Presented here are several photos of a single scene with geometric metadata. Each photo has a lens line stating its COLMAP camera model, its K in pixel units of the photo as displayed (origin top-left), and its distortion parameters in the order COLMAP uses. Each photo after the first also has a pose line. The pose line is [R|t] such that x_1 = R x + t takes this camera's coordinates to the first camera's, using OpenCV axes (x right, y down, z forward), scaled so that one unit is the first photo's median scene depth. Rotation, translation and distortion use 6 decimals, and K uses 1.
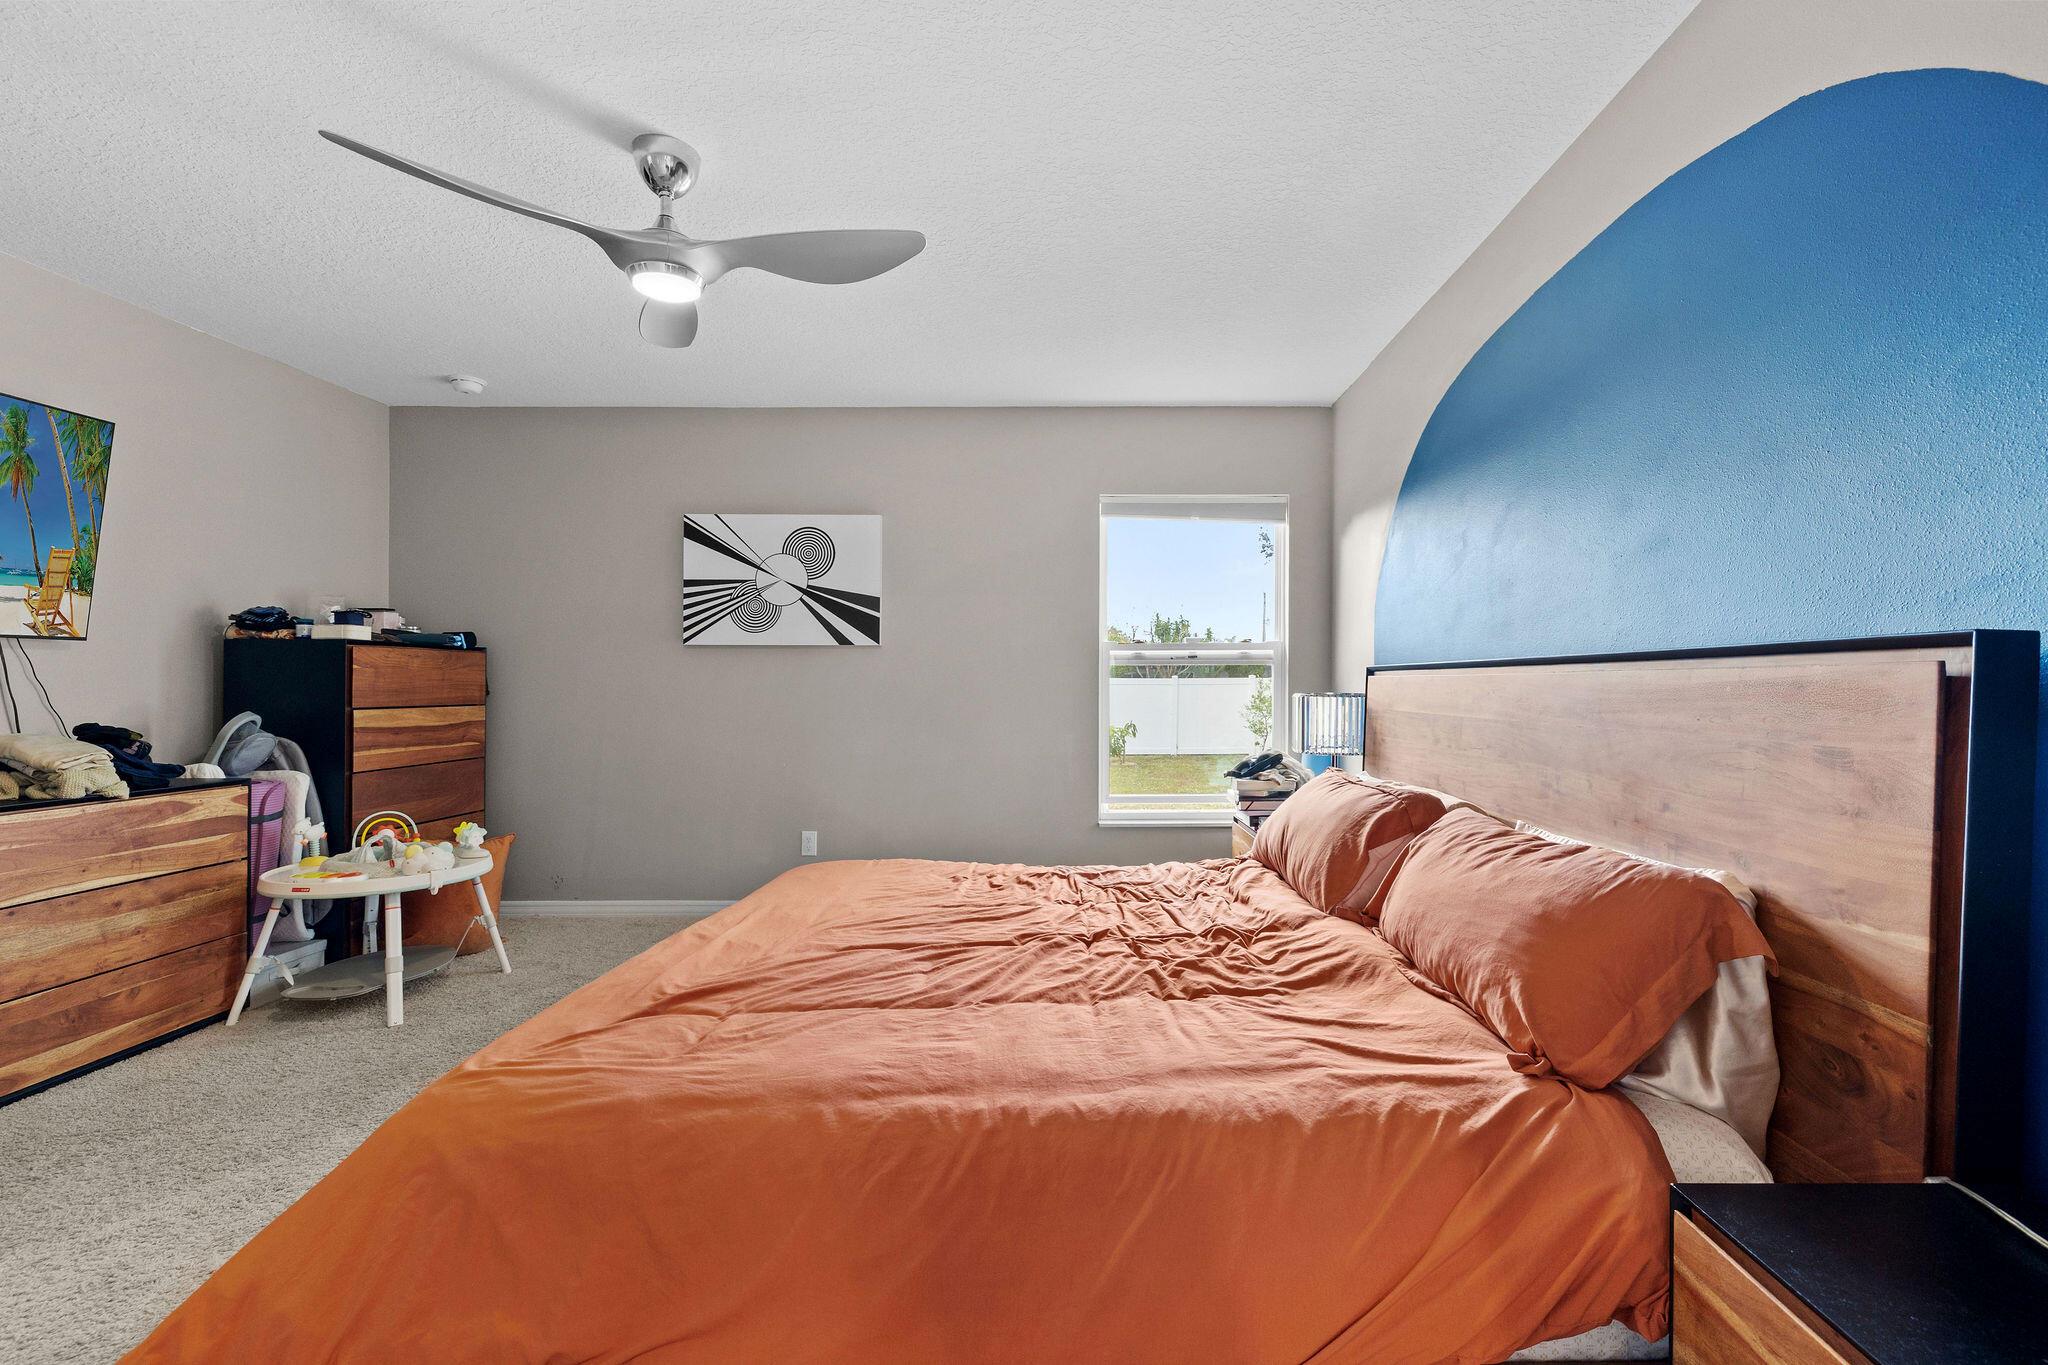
lens RADIAL K [[874.3, 0, 1023.9], [0, 874.3, 687.0], [0, 0, 1]] dist [0.003622, 0.000019]
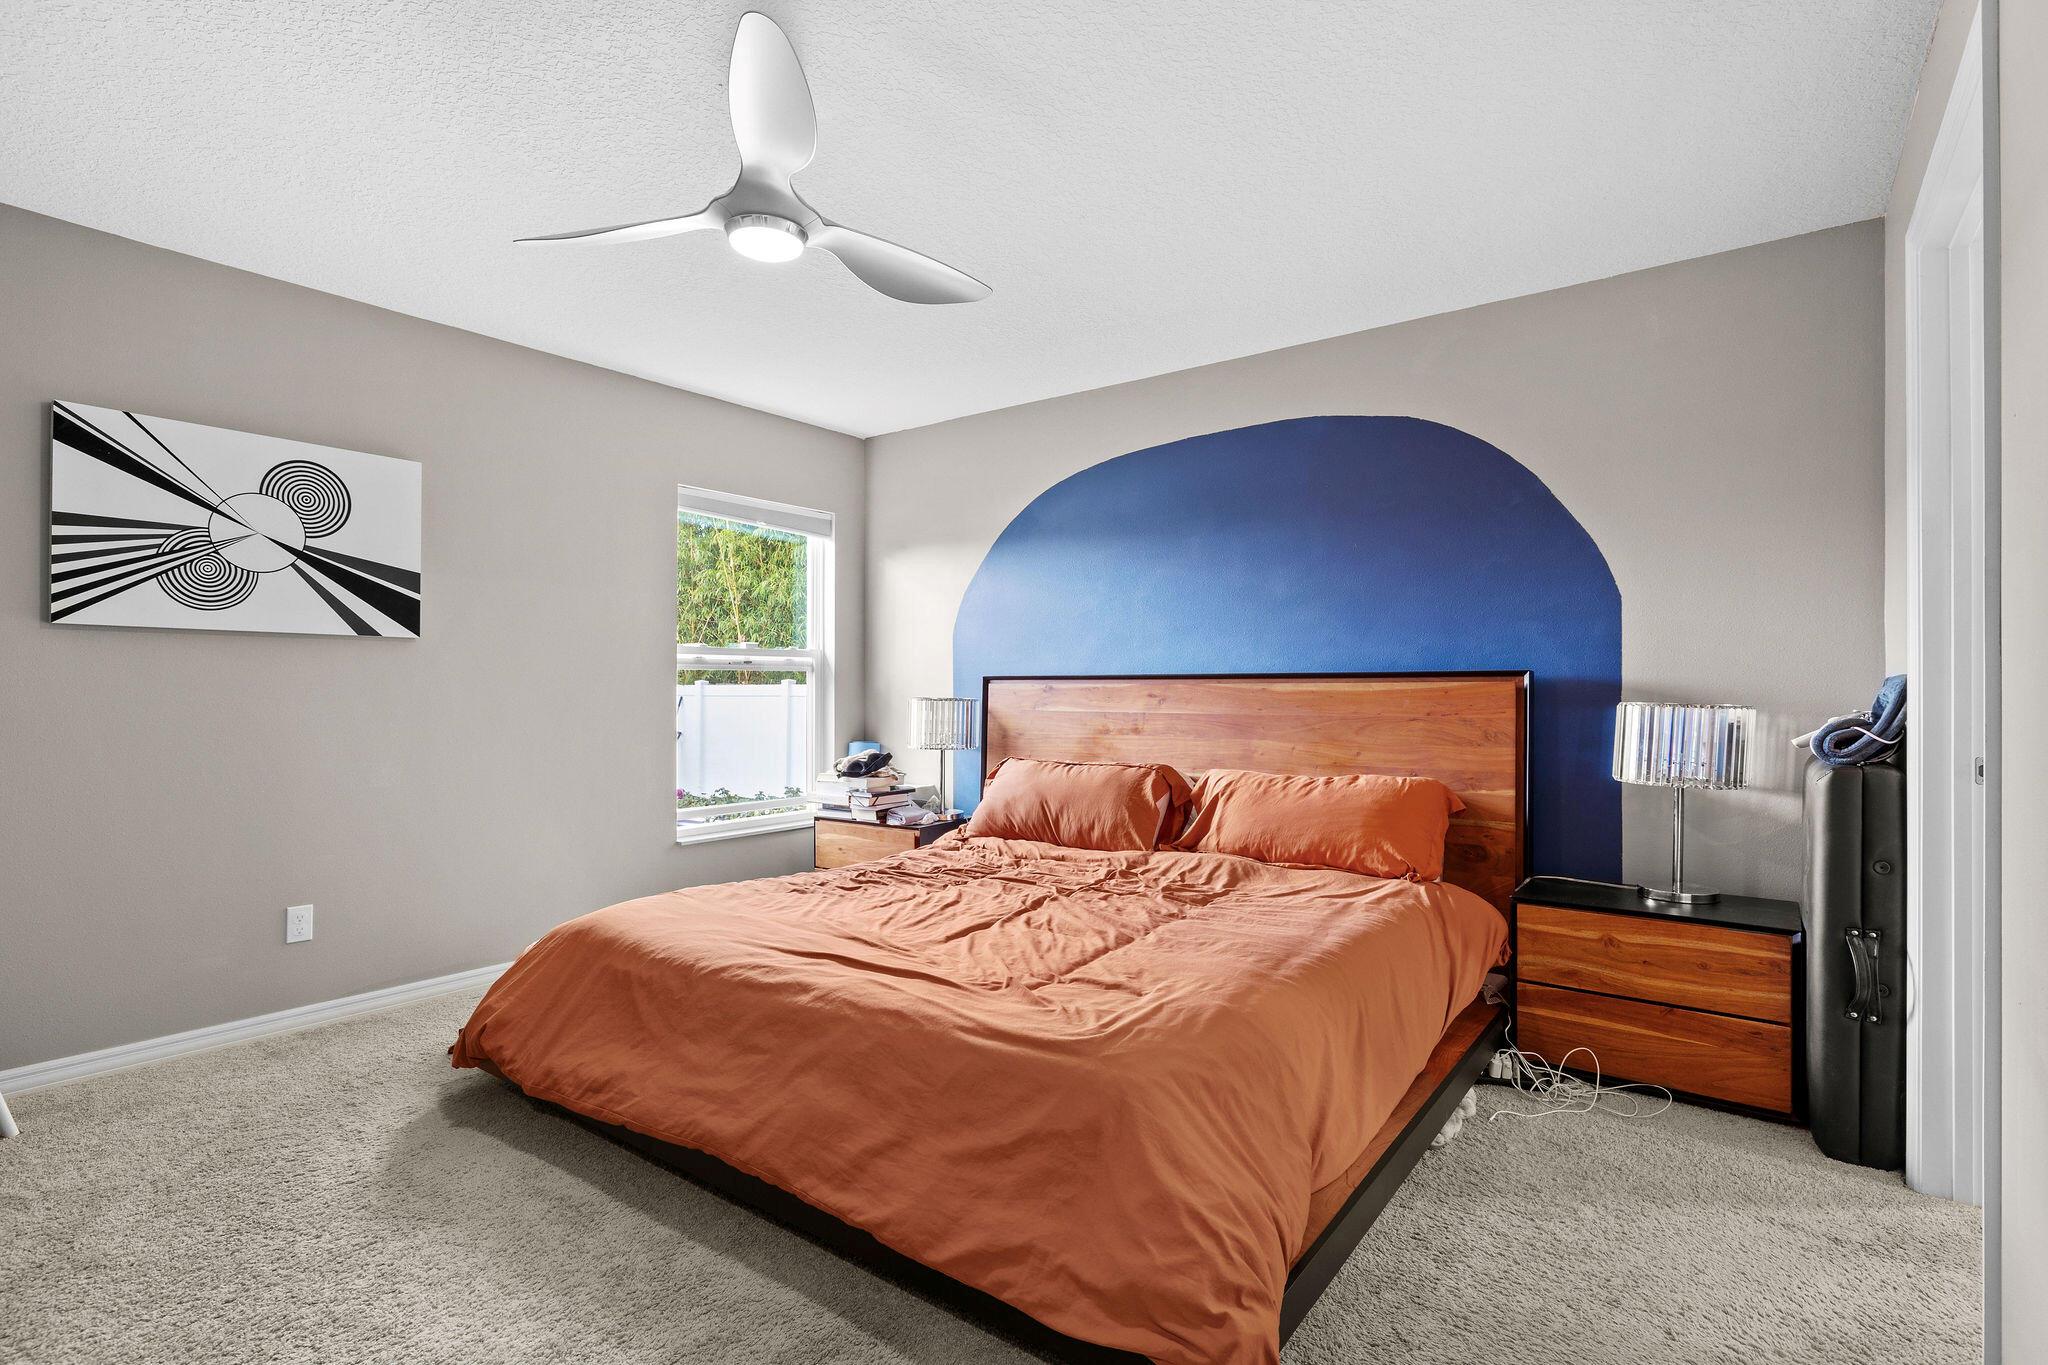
lens RADIAL K [[964.4, 0, 1017.1], [0, 964.4, 686.1], [0, 0, 1]] dist [-0.004766, -0.002085]
pose [[0.613331, 0.002794, 0.789821, -0.498613], [0.002922, 0.999979, -0.005807, -0.000788], [-0.789820, 0.005869, 0.613310, 0.100753]]
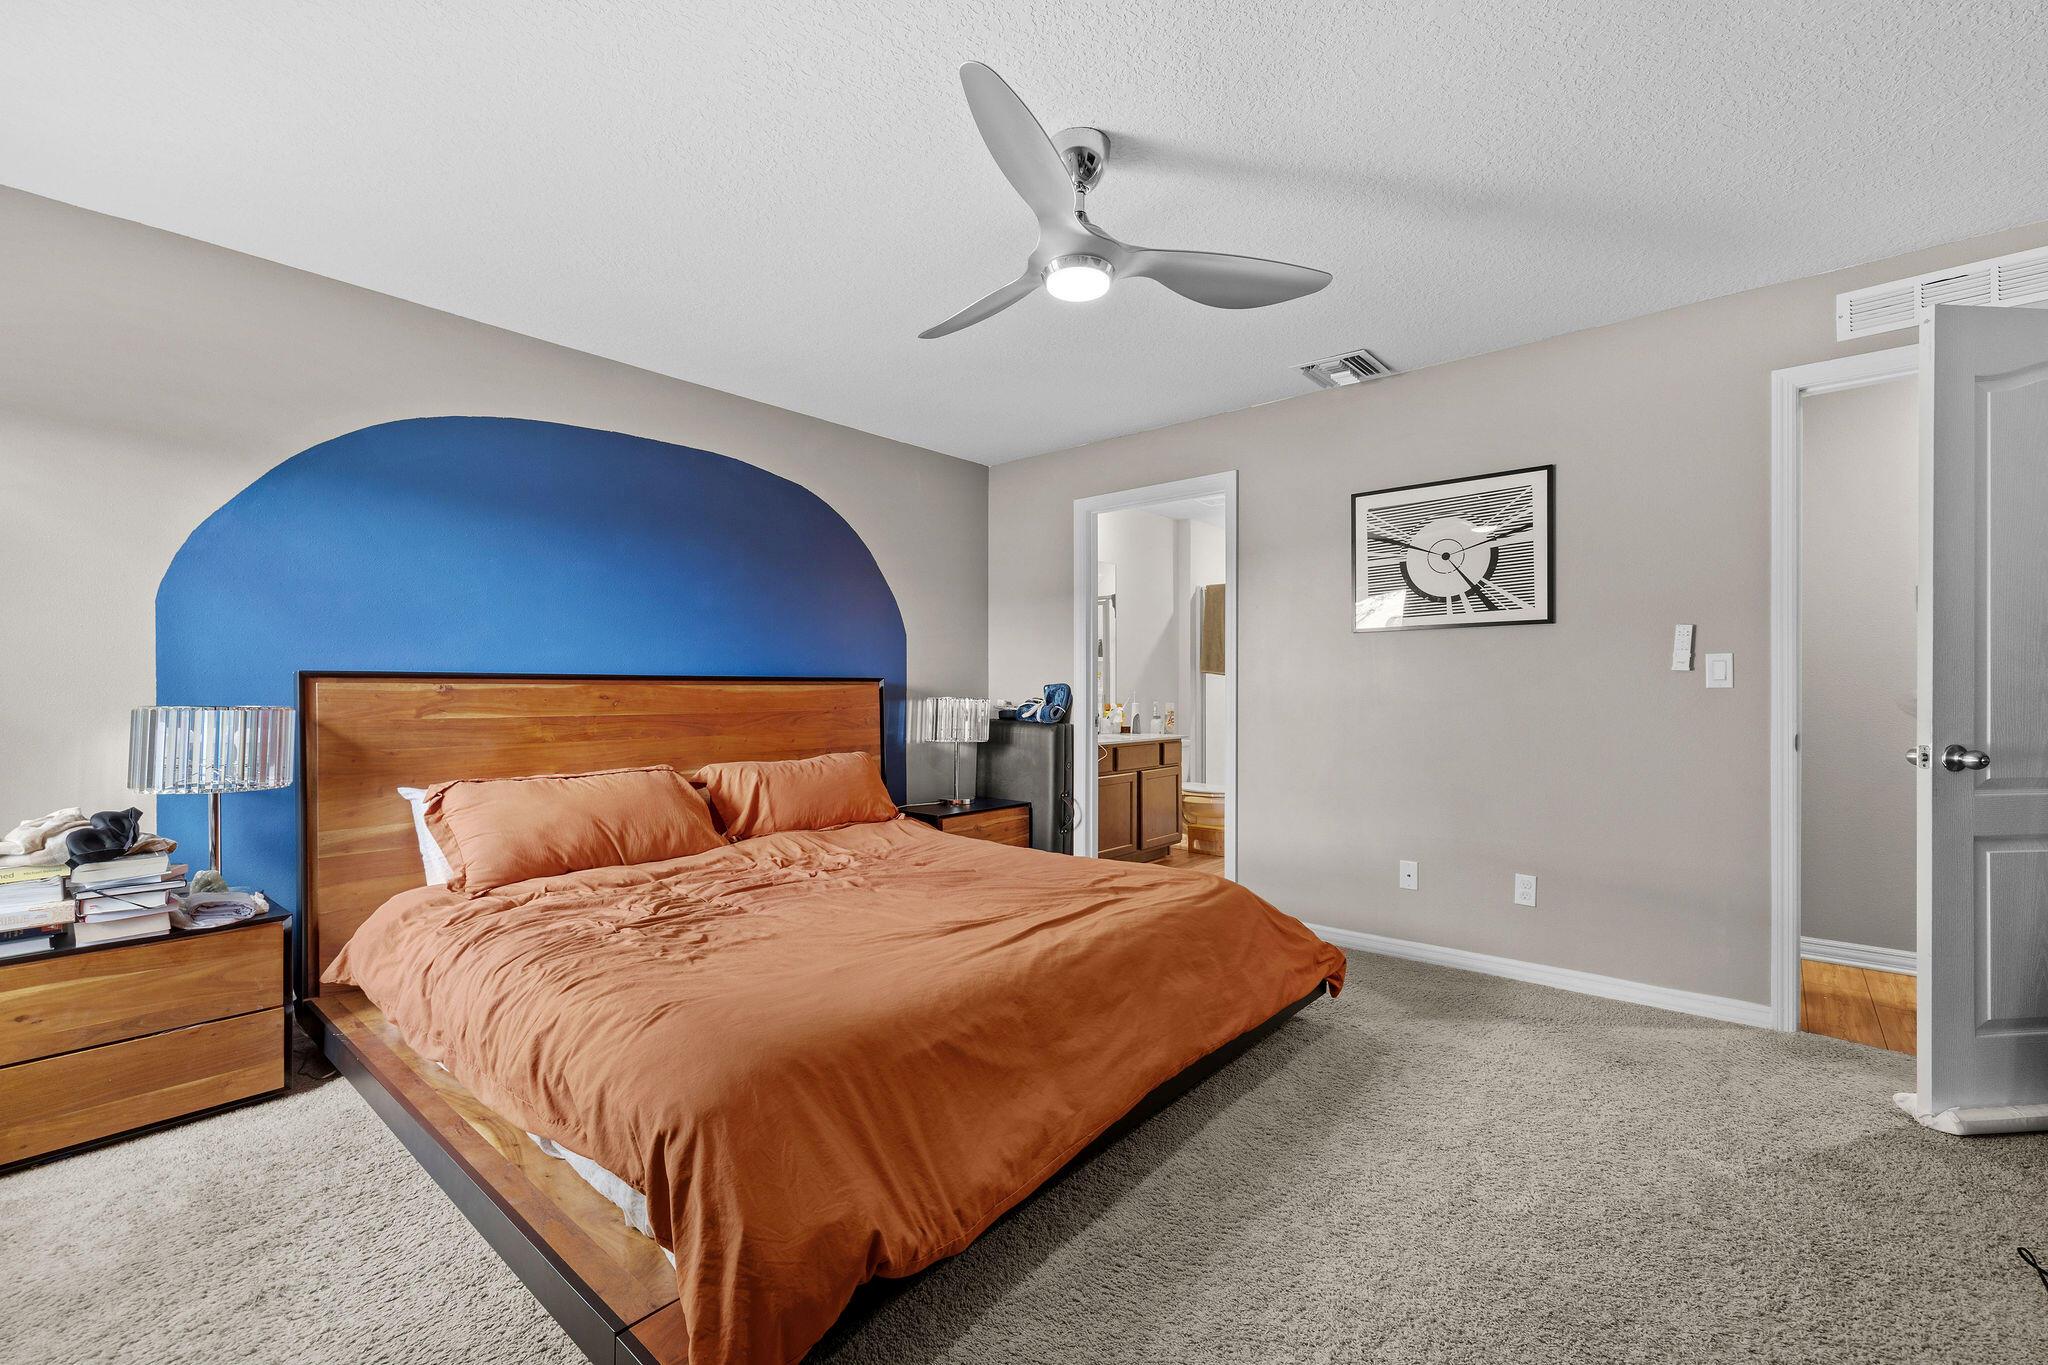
lens RADIAL K [[874.3, 0, 1014.3], [0, 874.3, 684.3], [0, 0, 1]] dist [0.003622, 0.000019]
pose [[-0.741049, 0.005905, 0.671426, -0.495828], [0.005486, 0.999981, -0.002741, -0.004200], [-0.671429, 0.001652, -0.741067, 0.853031]]
